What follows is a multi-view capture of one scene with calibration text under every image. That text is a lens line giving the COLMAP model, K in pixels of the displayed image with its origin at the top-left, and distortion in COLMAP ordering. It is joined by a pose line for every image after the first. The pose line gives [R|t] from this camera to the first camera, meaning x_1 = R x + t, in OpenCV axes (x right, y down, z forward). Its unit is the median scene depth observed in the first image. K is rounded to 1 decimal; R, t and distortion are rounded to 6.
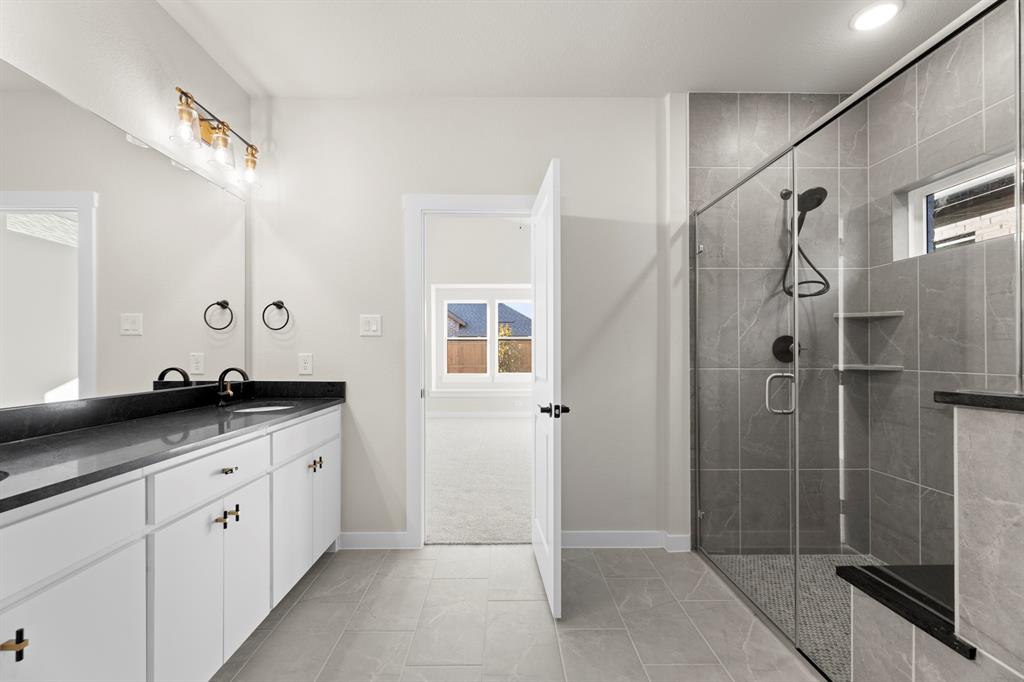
lens RADIAL K [[412.0, 0, 509.5], [0, 412.0, 346.3], [0, 0, 1]] dist [0.010955, -0.000443]
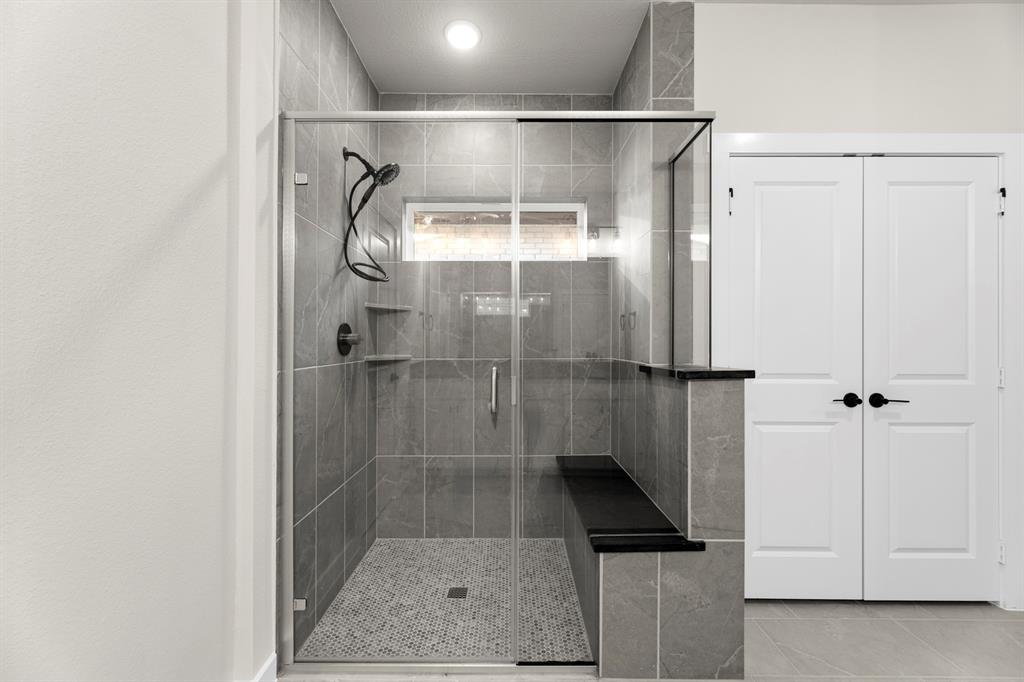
lens RADIAL K [[412.0, 0, 509.5], [0, 412.0, 339.5], [0, 0, 1]] dist [0.010955, -0.000443]
pose [[0.031450, 0.006912, 0.999481, -0.198105], [-0.012648, 0.999899, -0.006516, 0.010350], [-0.999425, -0.012436, 0.031534, 0.838830]]
